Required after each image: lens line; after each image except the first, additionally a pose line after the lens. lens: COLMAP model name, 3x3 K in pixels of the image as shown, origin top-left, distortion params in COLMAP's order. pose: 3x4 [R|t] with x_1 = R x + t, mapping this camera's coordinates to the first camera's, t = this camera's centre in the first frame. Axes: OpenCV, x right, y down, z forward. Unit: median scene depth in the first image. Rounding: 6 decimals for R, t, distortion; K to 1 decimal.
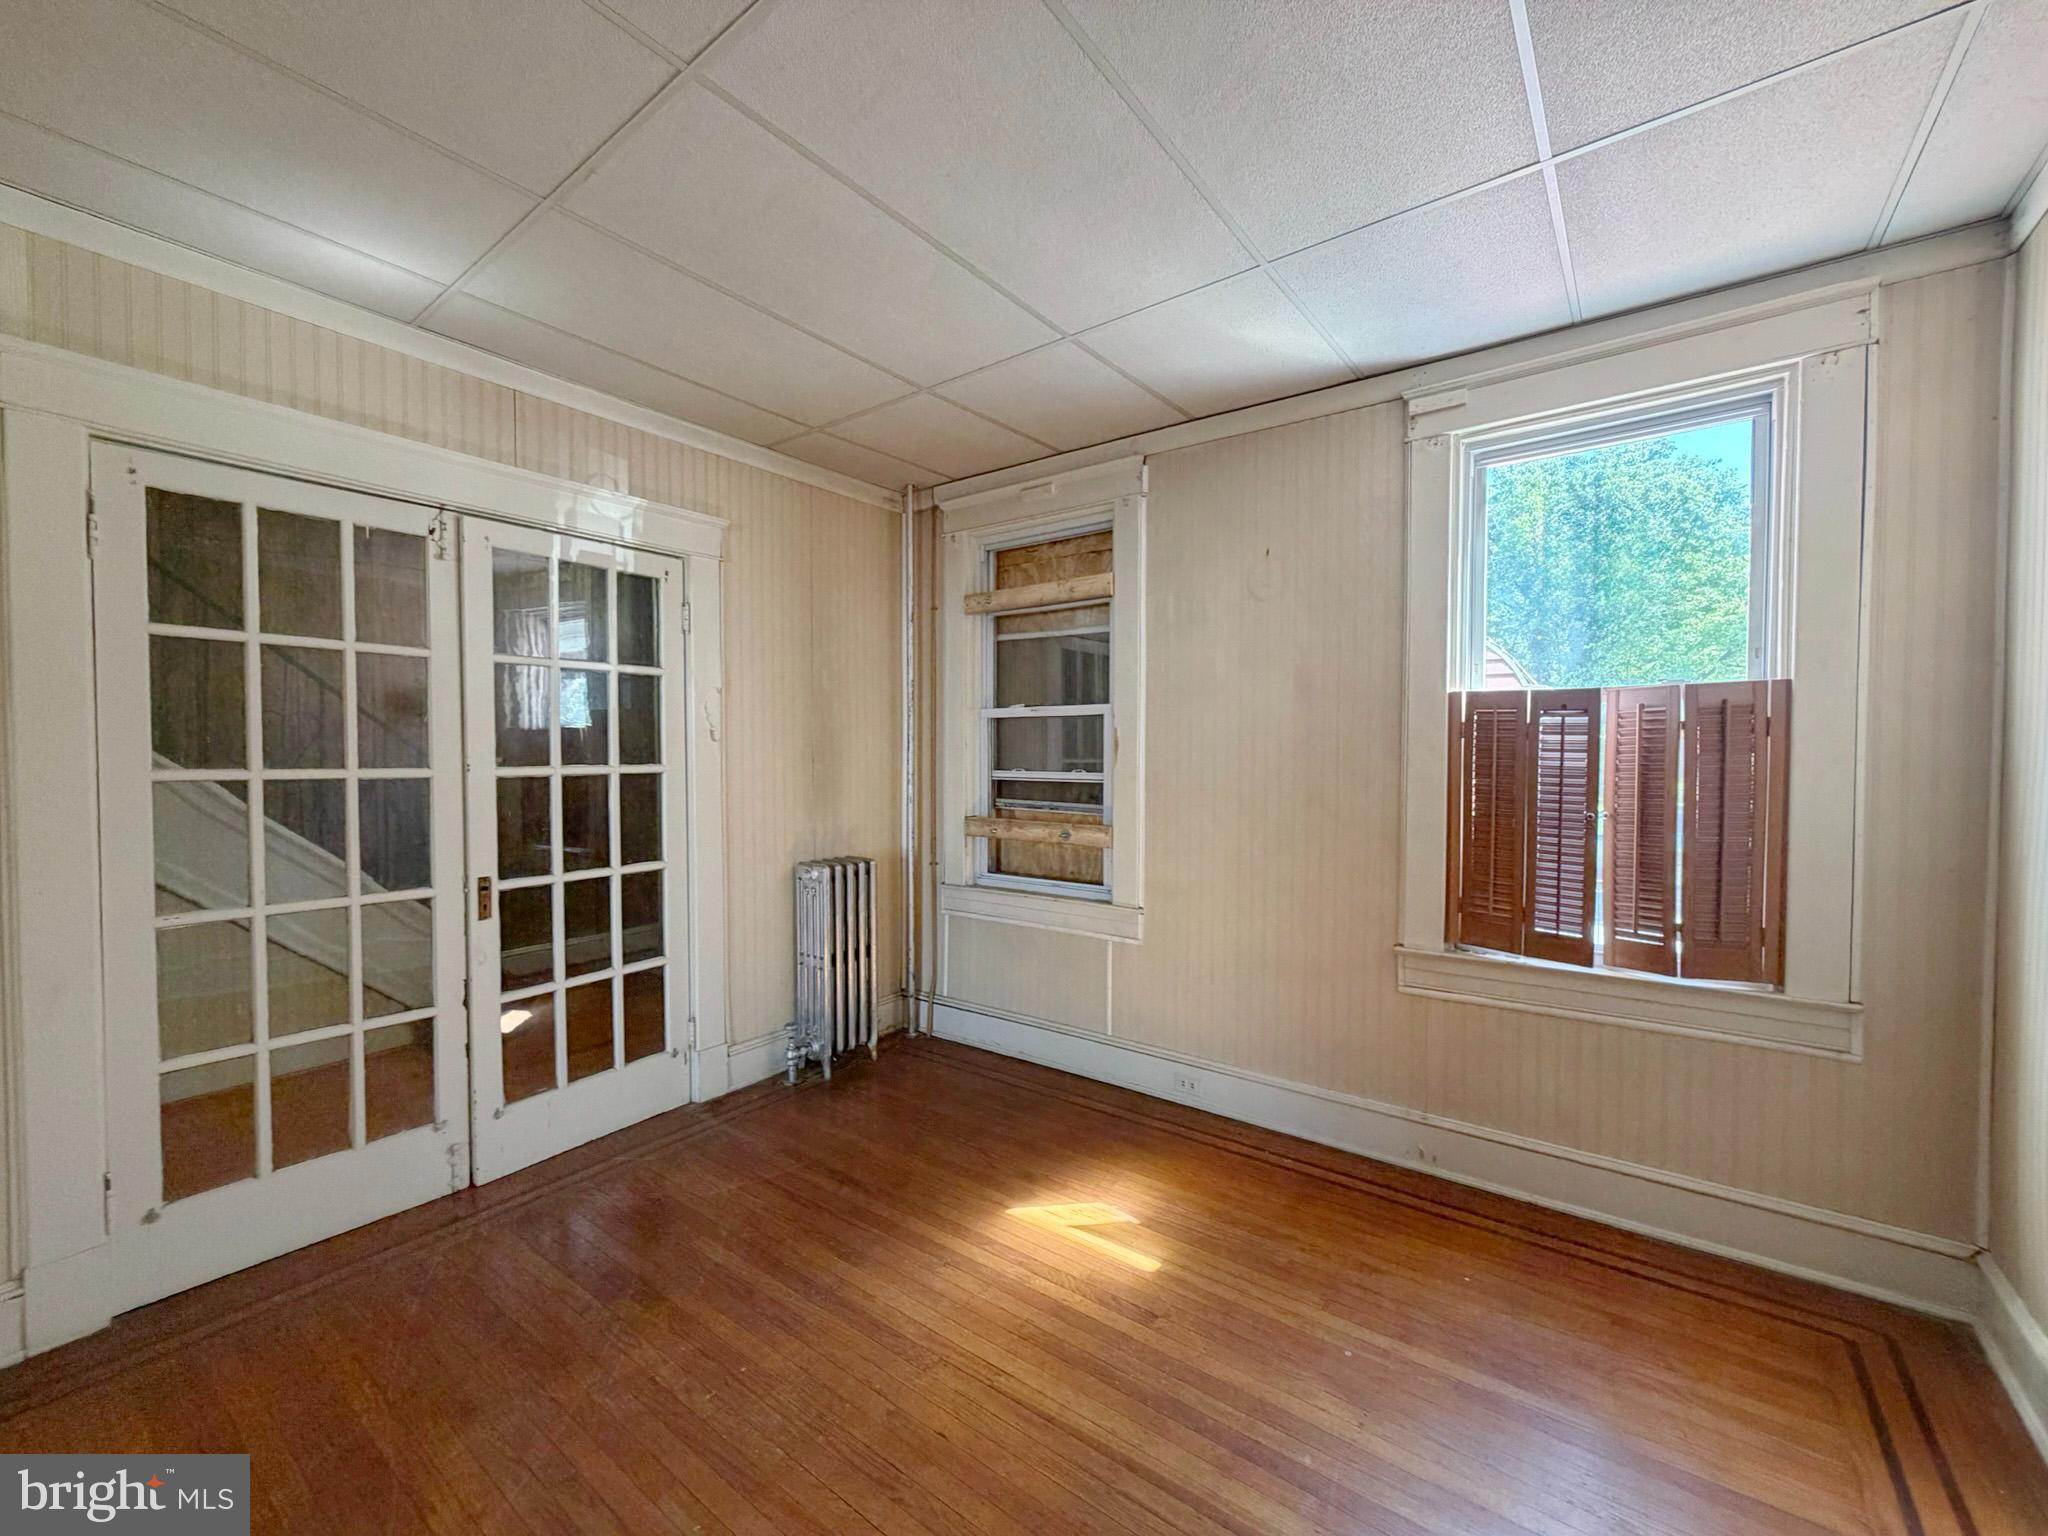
lens RADIAL K [[823.2, 0, 1026.2], [0, 823.2, 769.5], [0, 0, 1]] dist [0.003176, -0.000431]
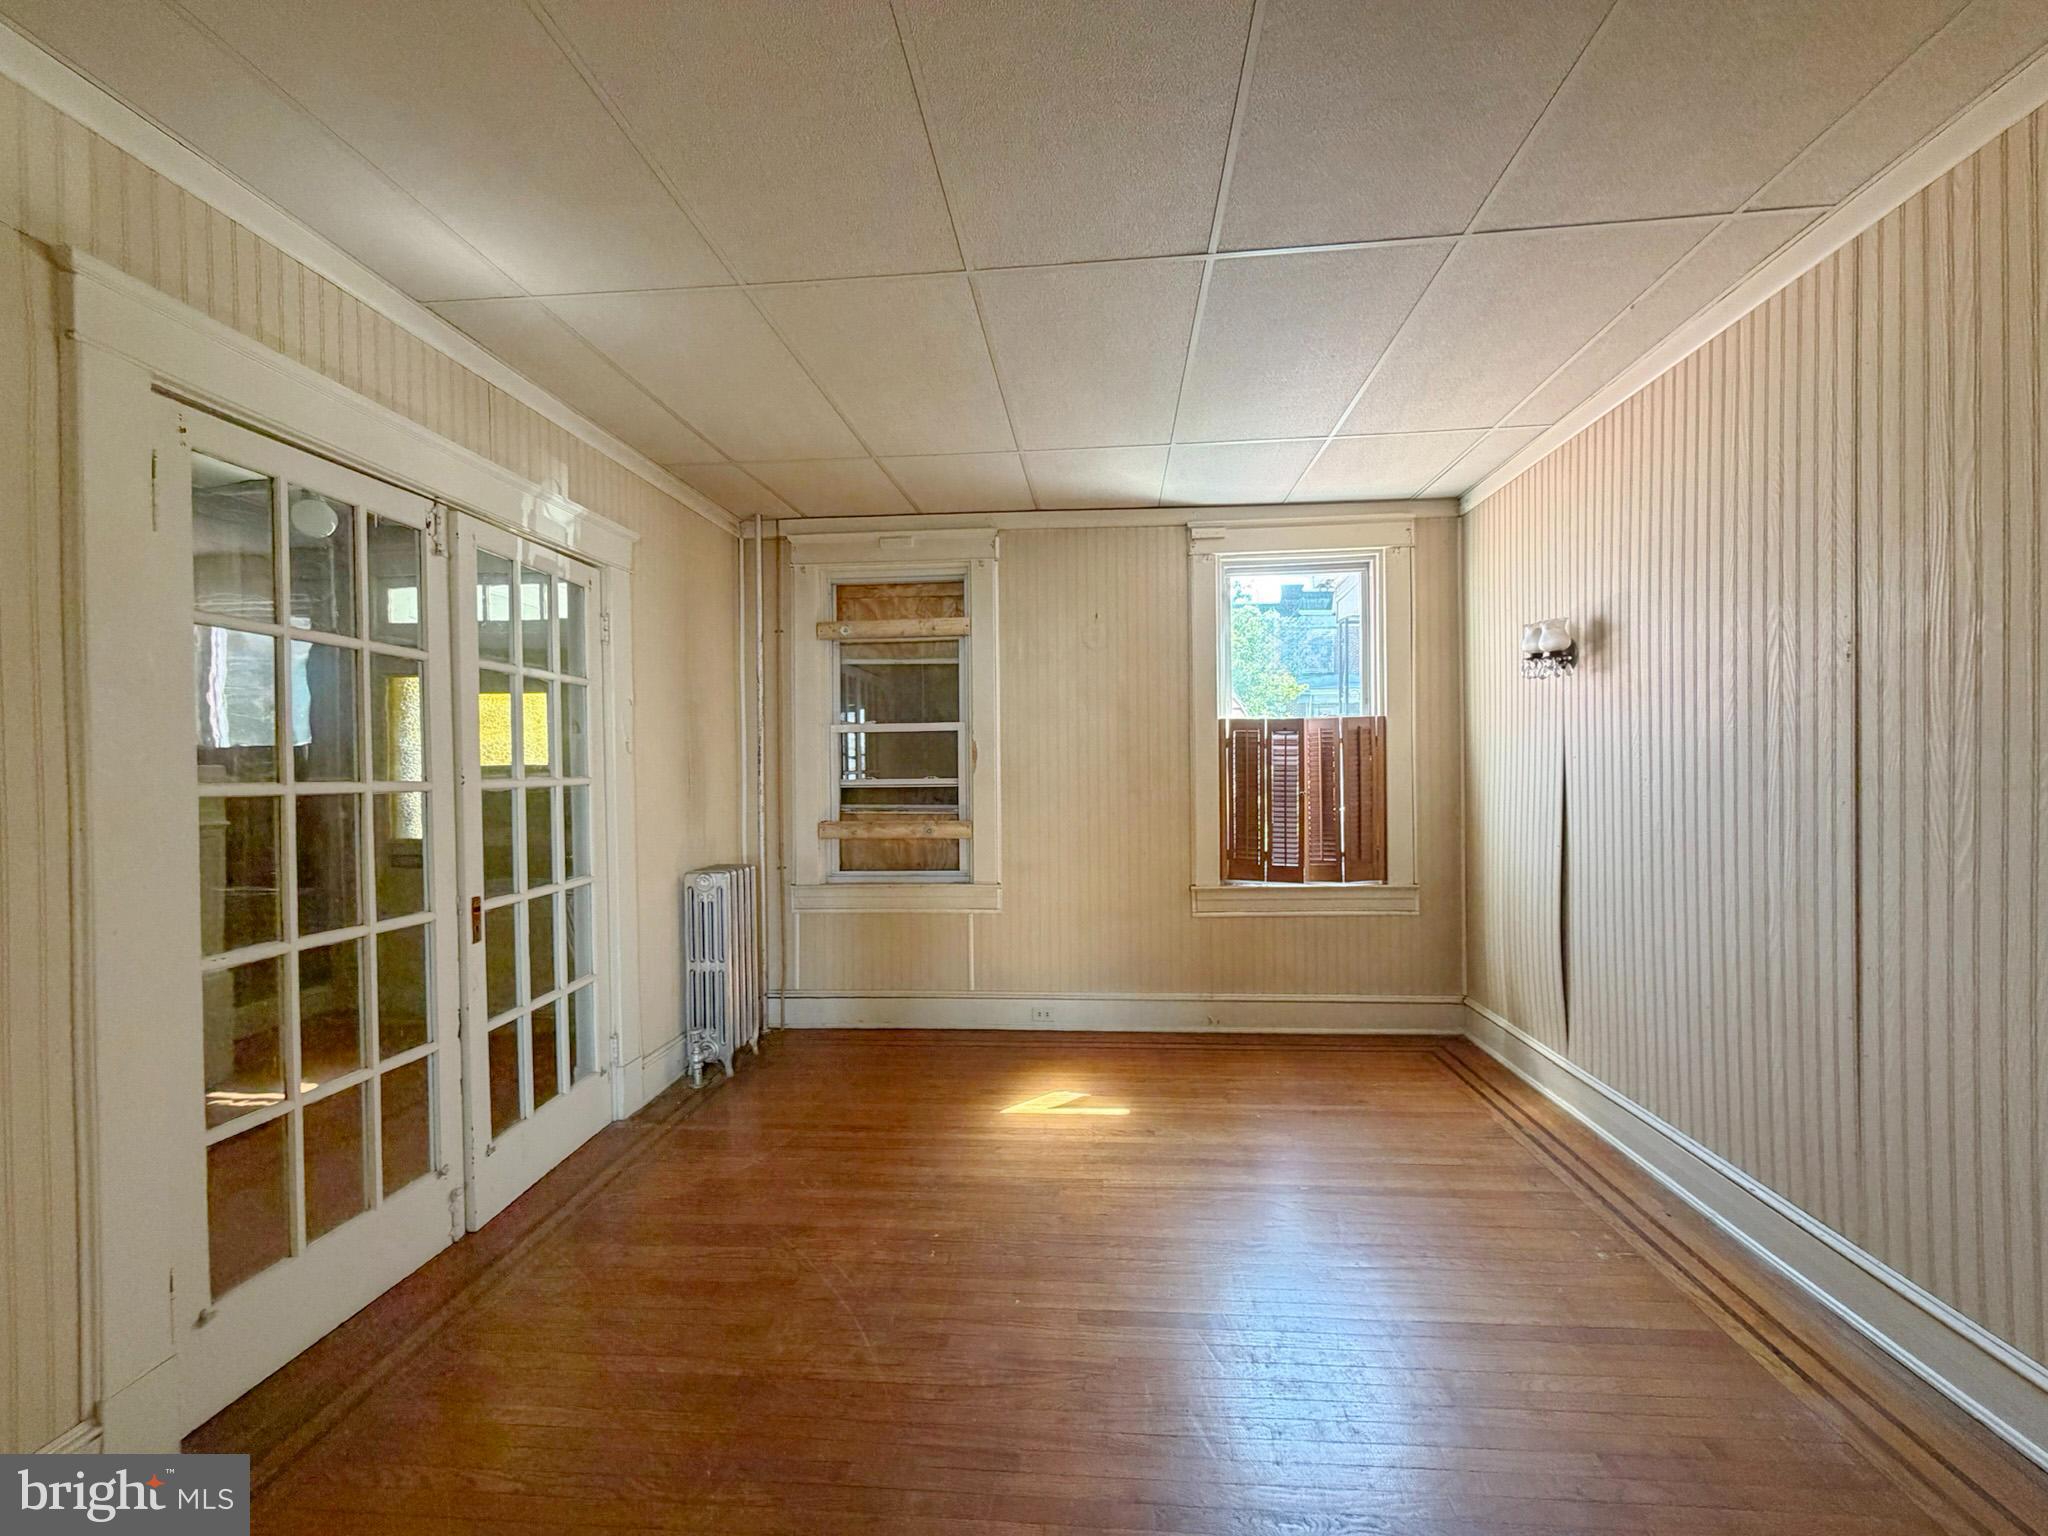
lens RADIAL K [[823.2, 0, 1028.8], [0, 823.2, 769.4], [0, 0, 1]] dist [0.003176, -0.000431]
pose [[0.847878, -0.013406, 0.530021, -0.604387], [0.025081, 0.999575, -0.014840, 0.015278], [-0.529597, 0.025875, 0.847855, -0.125715]]
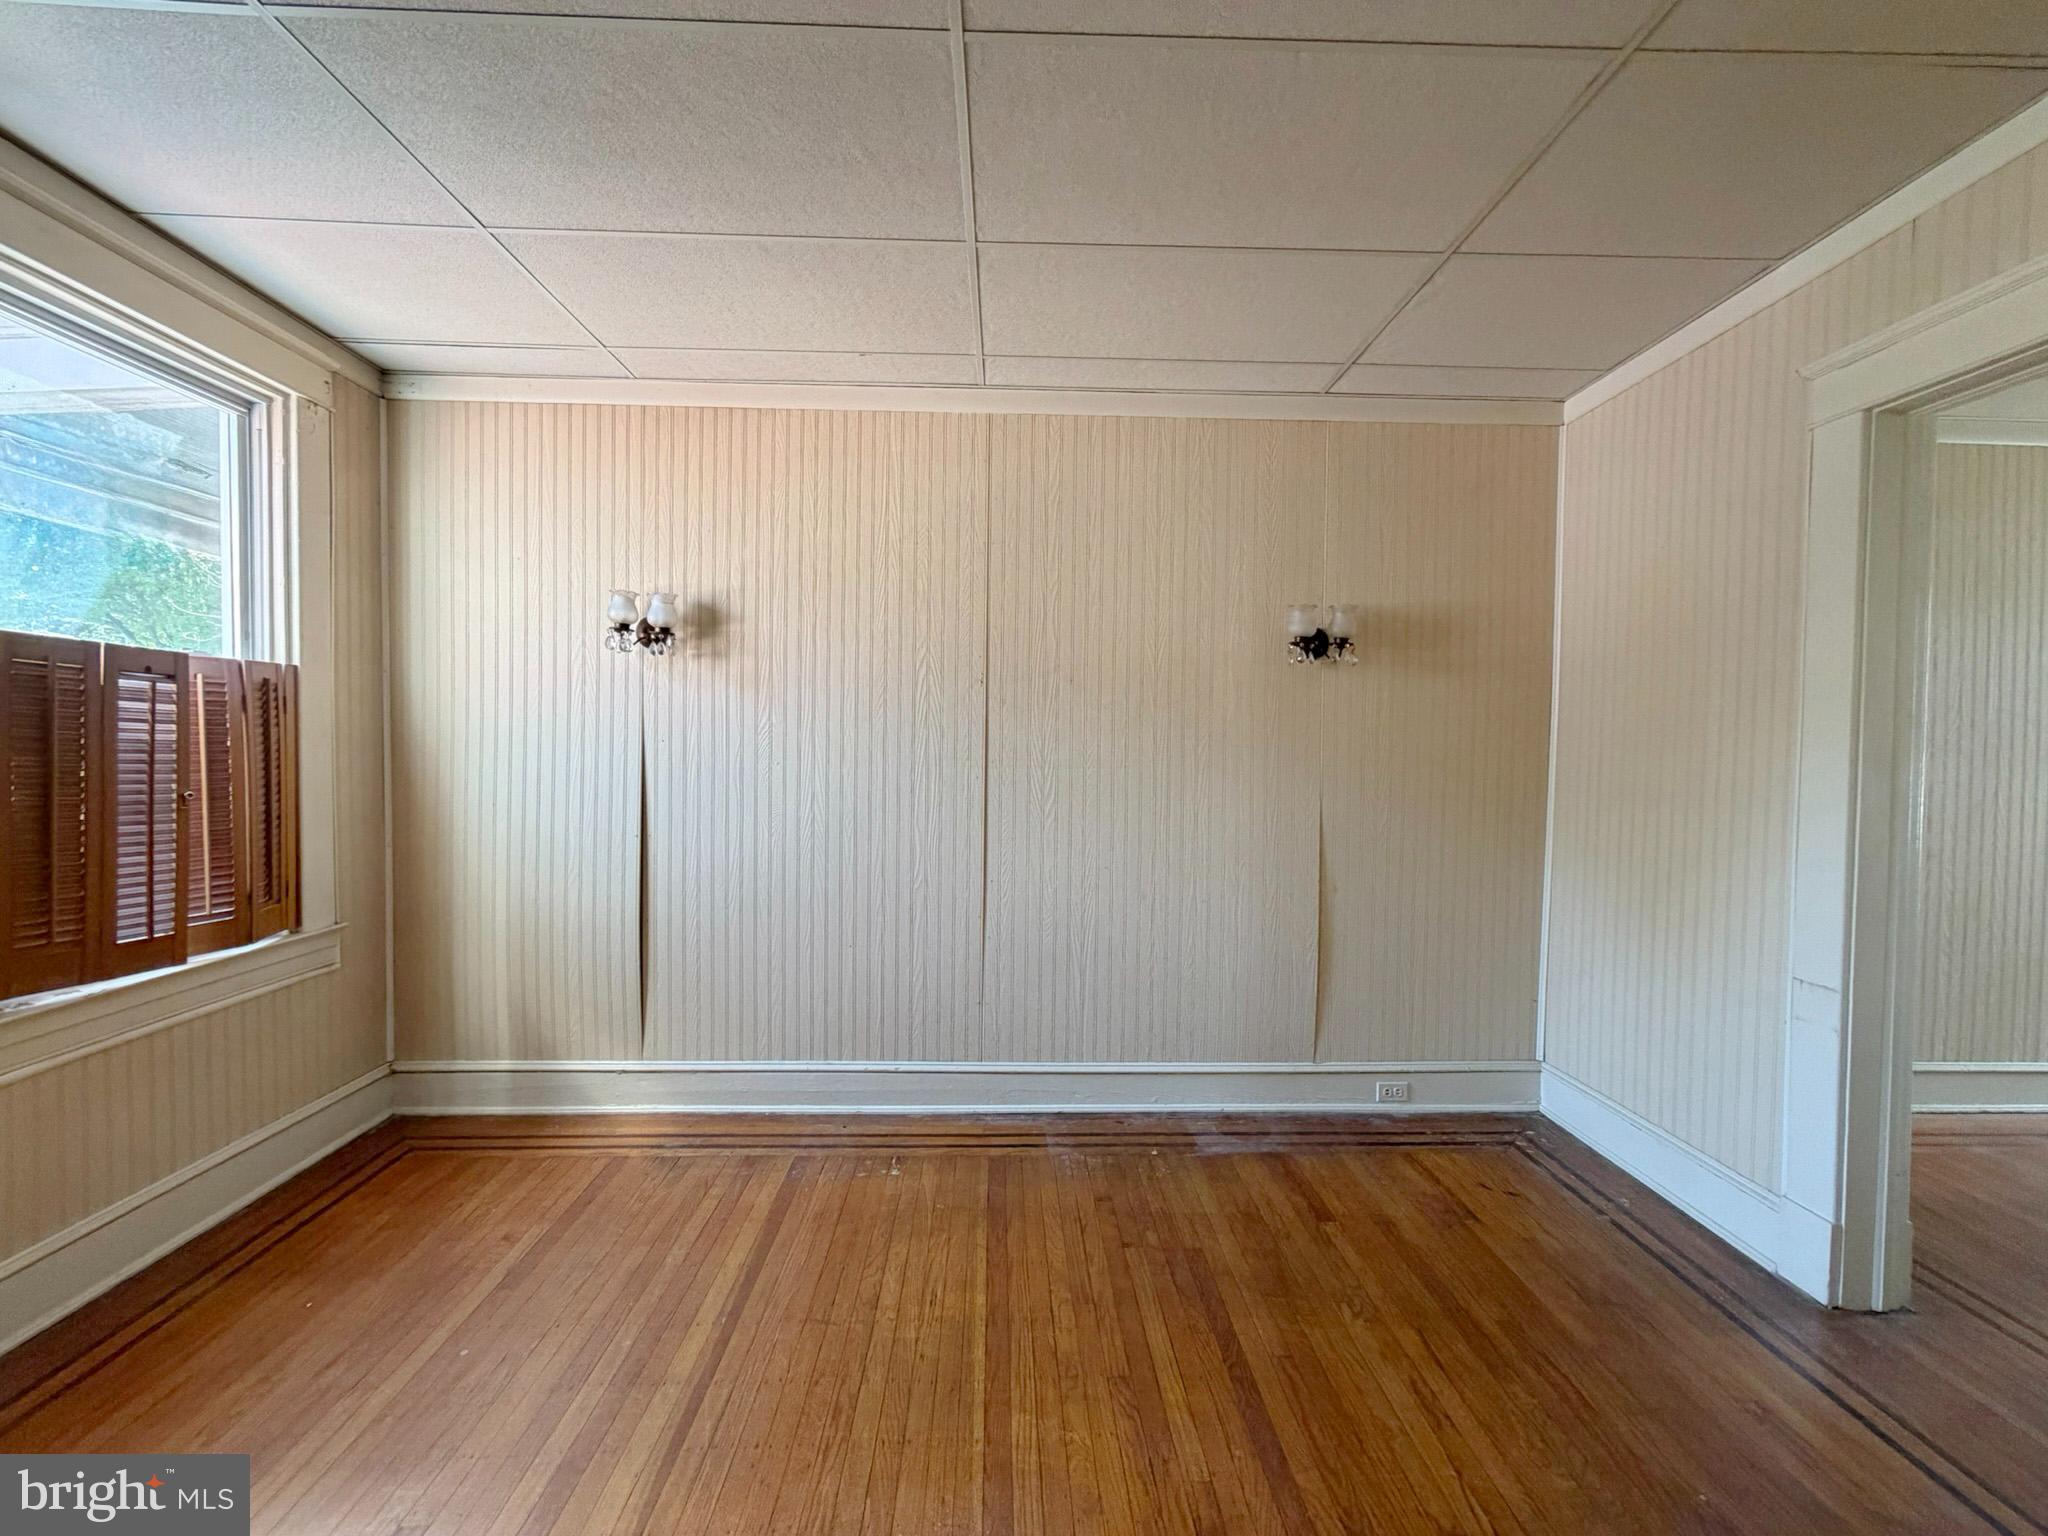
lens RADIAL K [[823.2, 0, 1032.3], [0, 823.2, 768.7], [0, 0, 1]] dist [0.003176, -0.000431]
pose [[-0.633351, -0.027162, 0.773388, -0.519836], [0.004090, 0.999252, 0.038444, -0.002714], [-0.773854, 0.027511, -0.632766, 0.746272]]
